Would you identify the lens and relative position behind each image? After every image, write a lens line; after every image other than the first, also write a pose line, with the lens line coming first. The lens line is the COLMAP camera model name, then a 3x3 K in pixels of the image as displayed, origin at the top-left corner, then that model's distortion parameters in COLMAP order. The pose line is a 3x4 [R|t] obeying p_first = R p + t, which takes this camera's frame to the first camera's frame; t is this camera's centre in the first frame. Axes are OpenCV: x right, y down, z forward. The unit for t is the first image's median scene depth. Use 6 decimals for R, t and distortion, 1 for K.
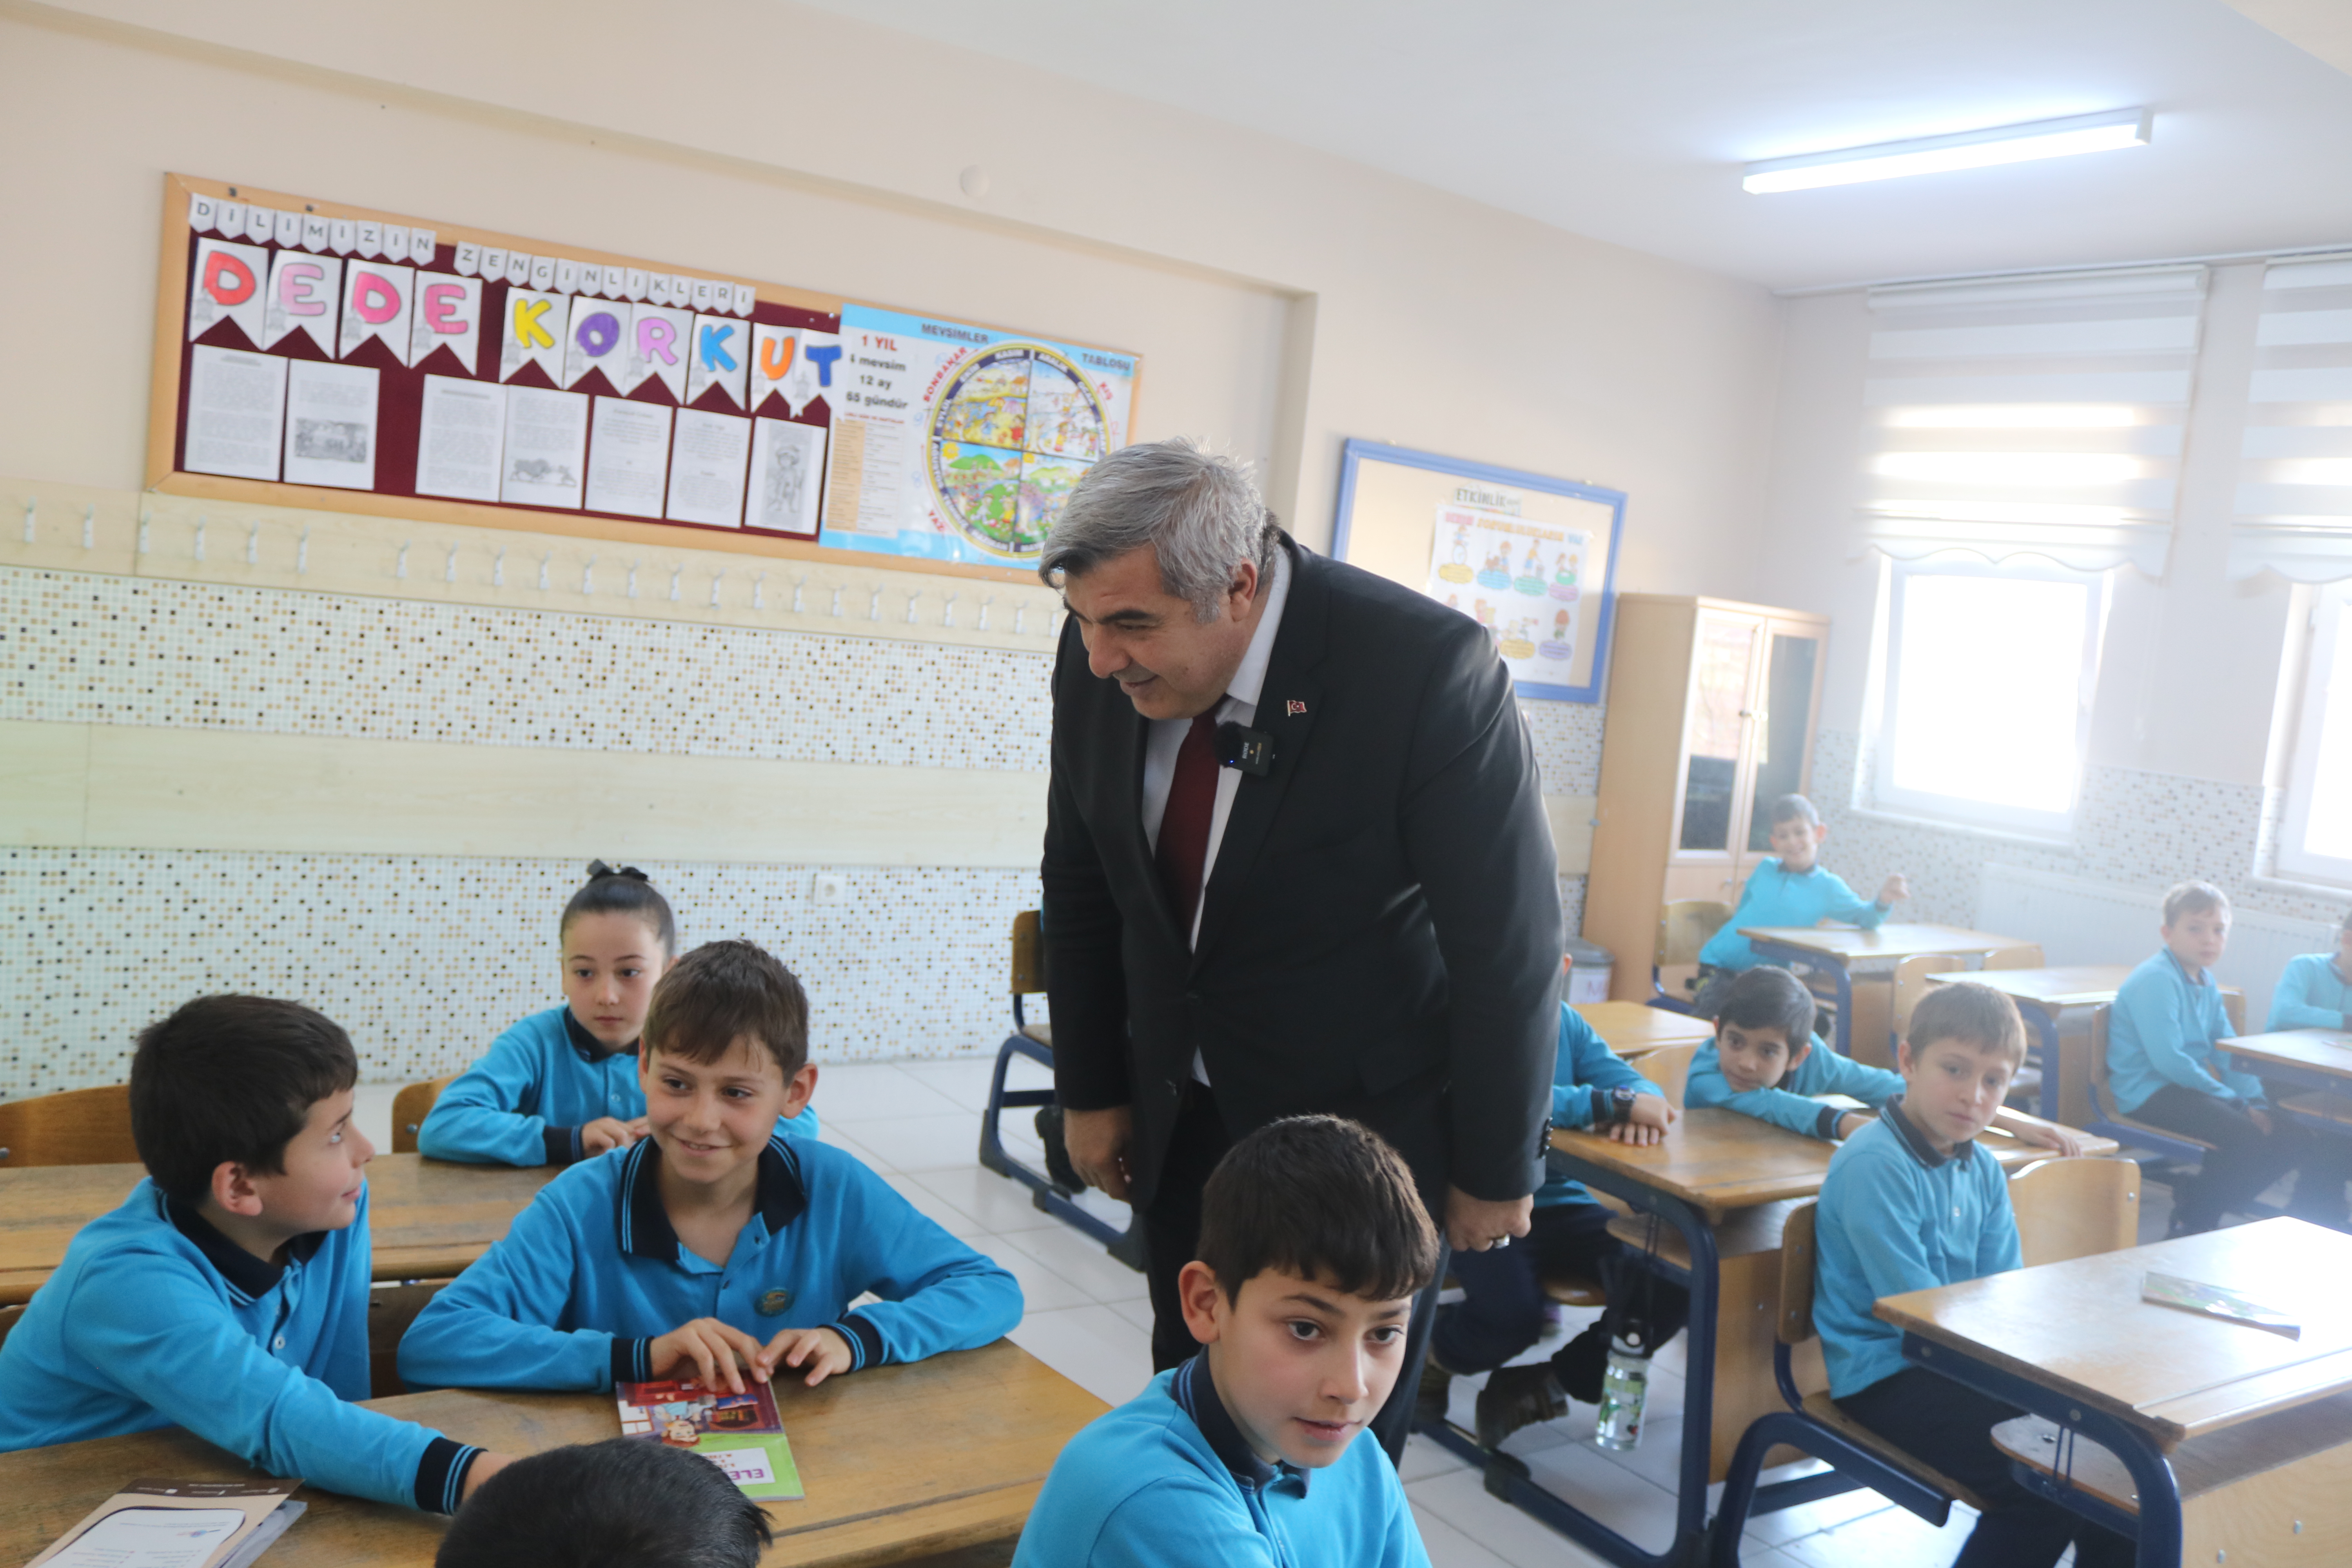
lens RADIAL K [[1956.7, 0, 1176.8], [0, 1956.7, 798.5], [0, 0, 1]] dist [-0.156341, 0.137713]
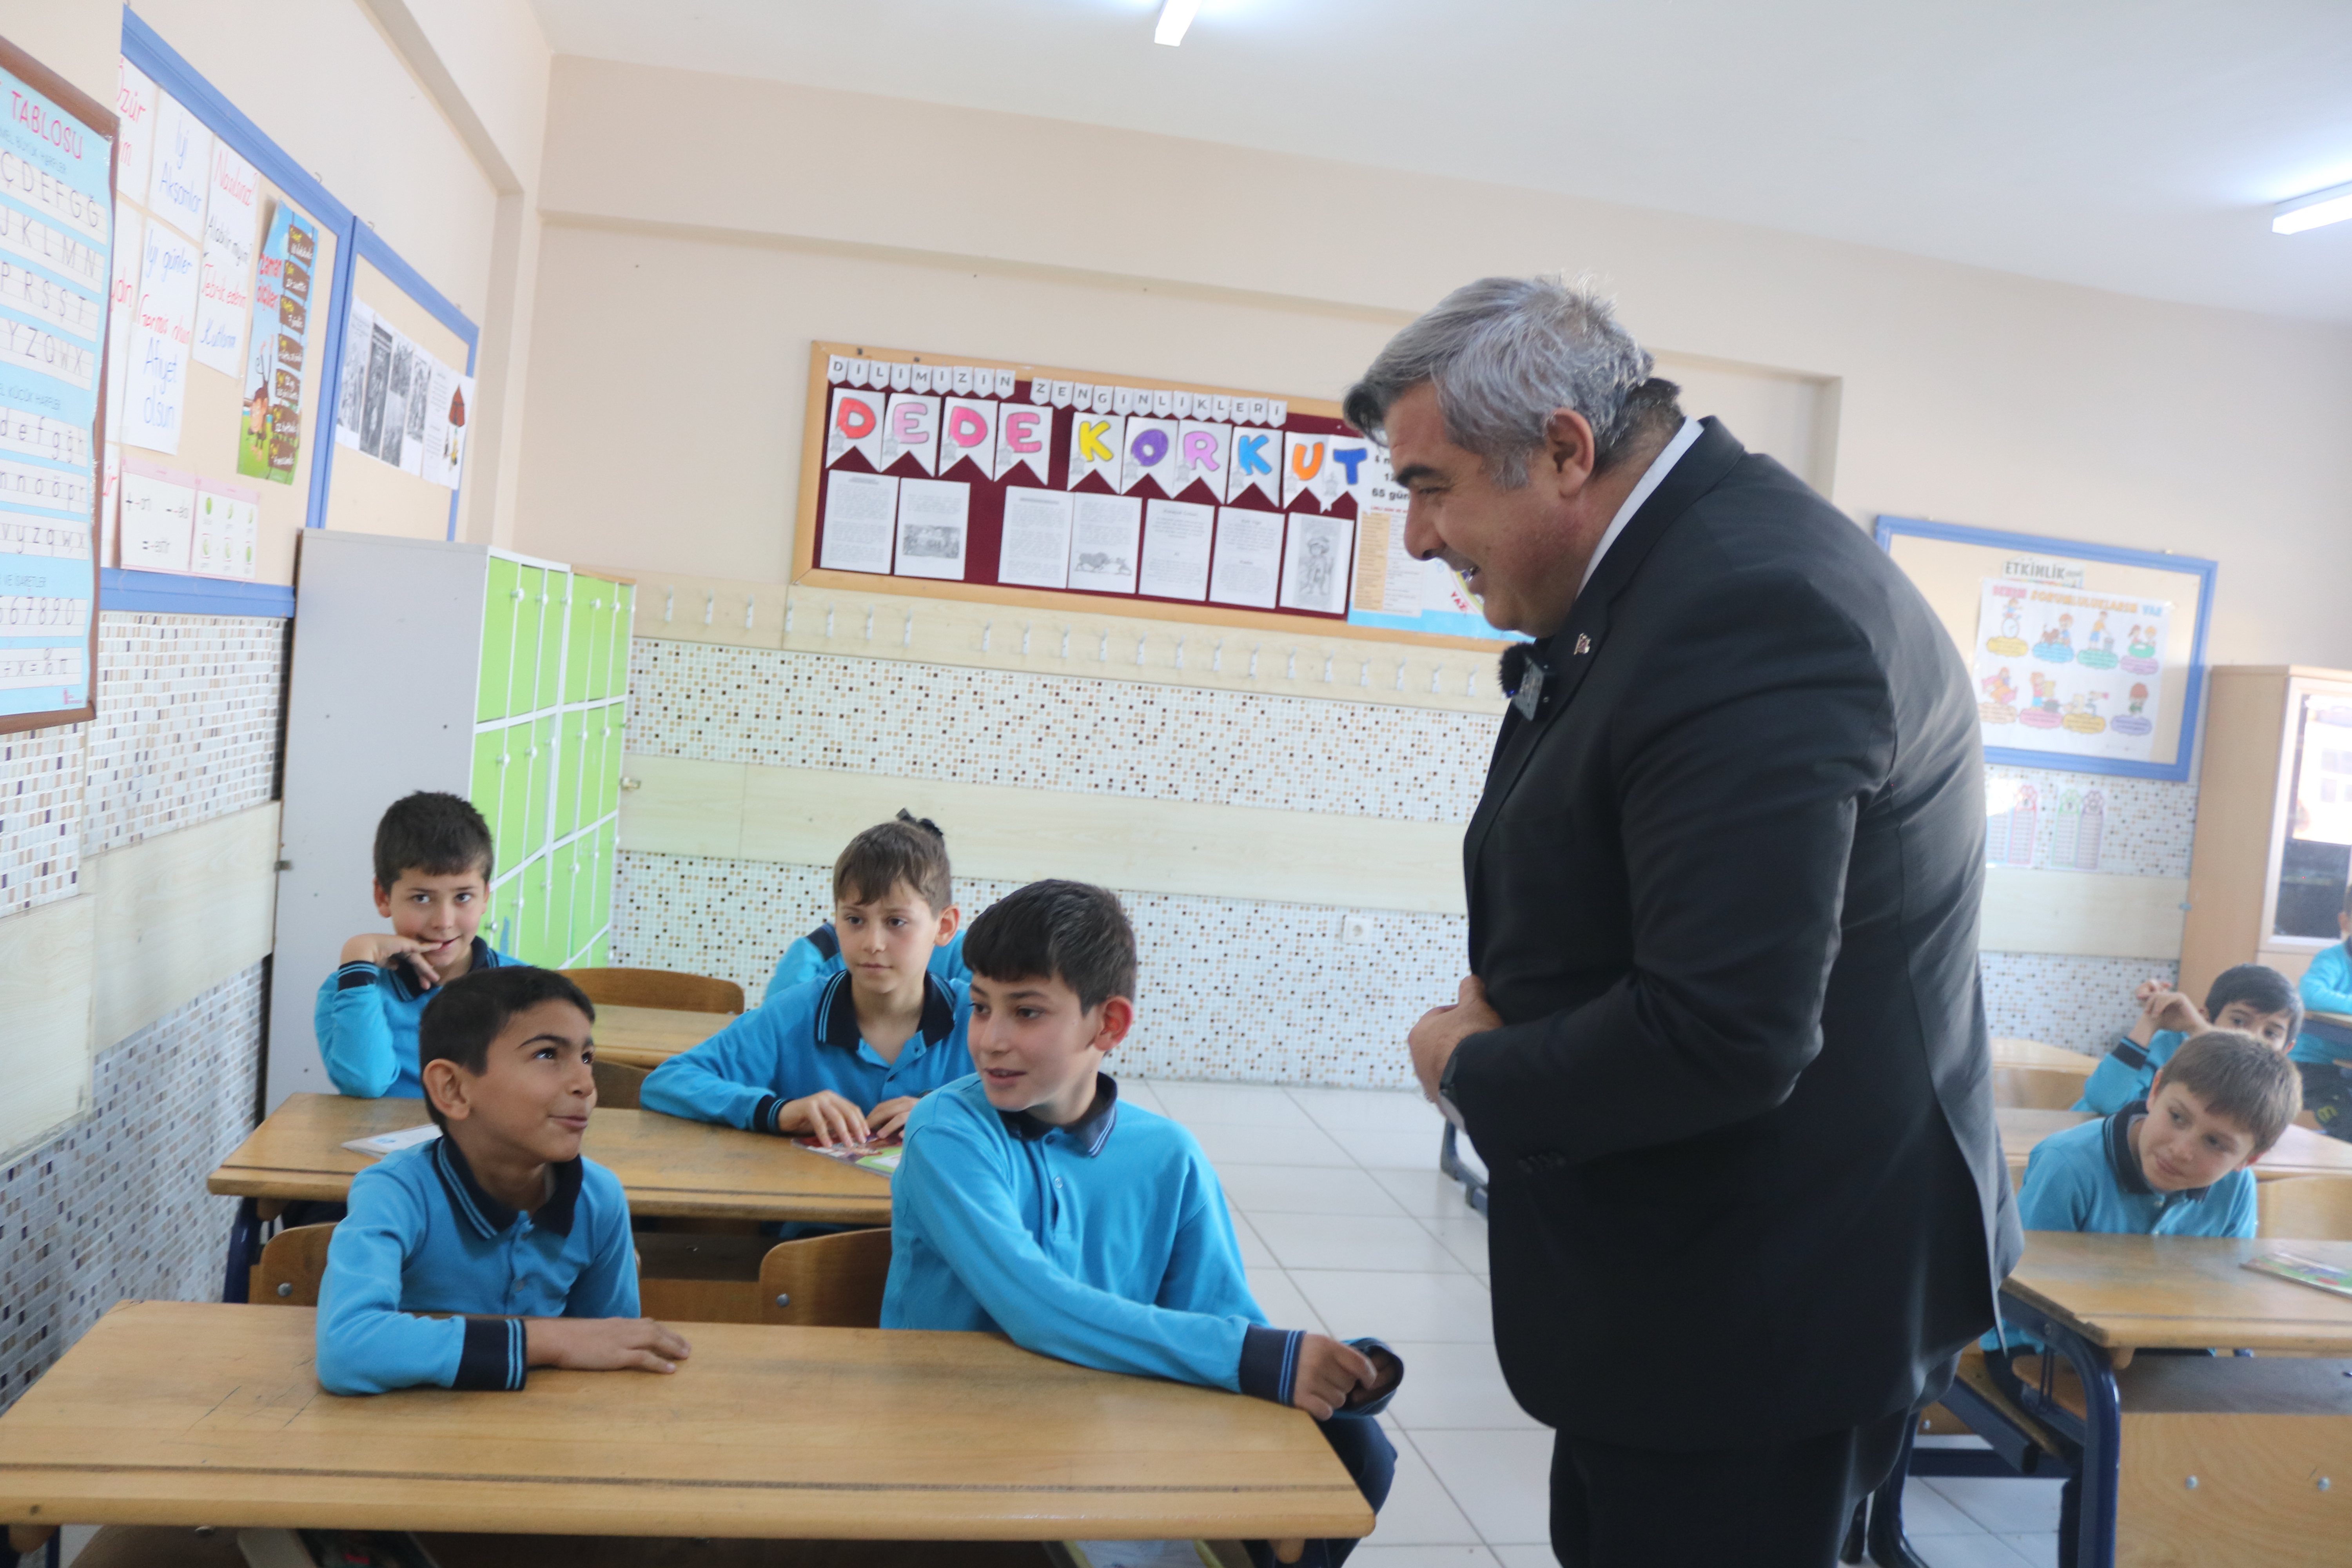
lens RADIAL K [[1956.7, 0, 1160.1], [0, 1956.7, 797.4], [0, 0, 1]] dist [-0.156341, 0.137713]
pose [[0.910631, 0.002258, -0.413215, 0.198300], [-0.032928, 0.997202, -0.067117, 0.054226], [0.411907, 0.074725, 0.908157, -0.078687]]
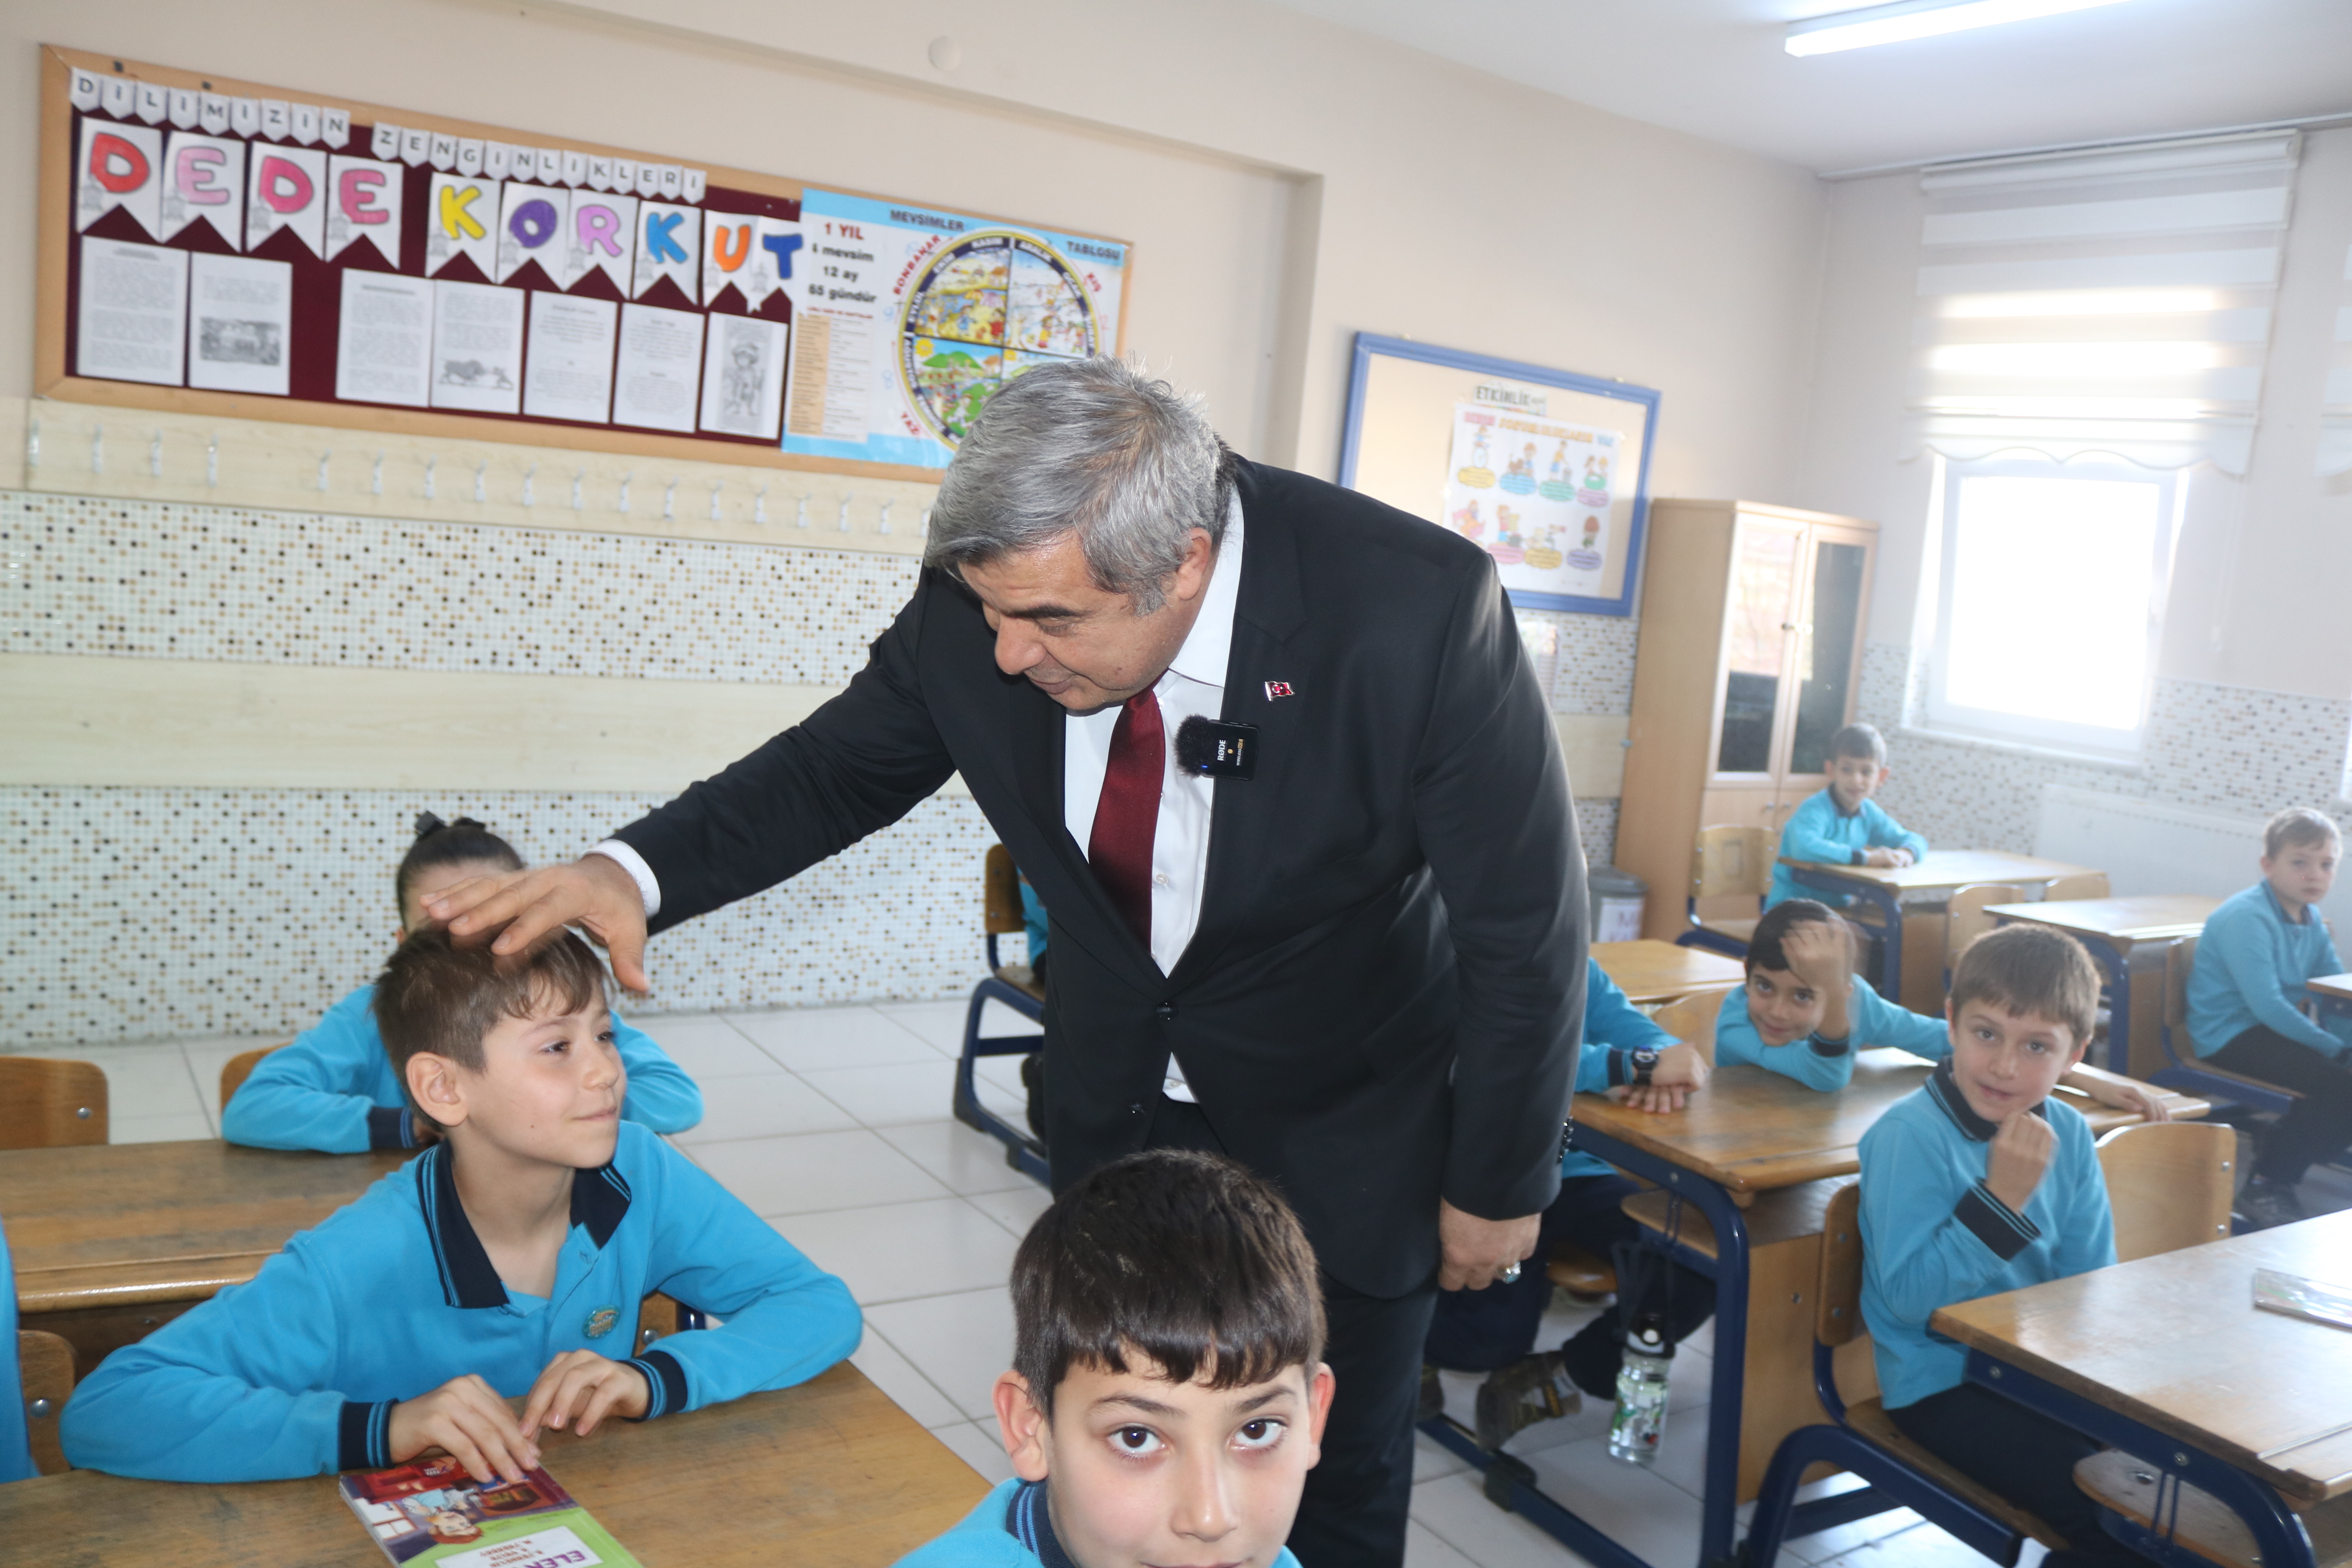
lens RADIAL K [[1956.7, 0, 1168.2], [0, 1956.7, 802.1], [0, 0, 1]] dist [-0.156341, 0.137713]
pose [[0.999626, -0.007131, -0.026409, 0.024885], [0.008196, 0.999148, 0.040450, 0.001440], [0.026098, -0.040651, 0.998832, 0.077982]]
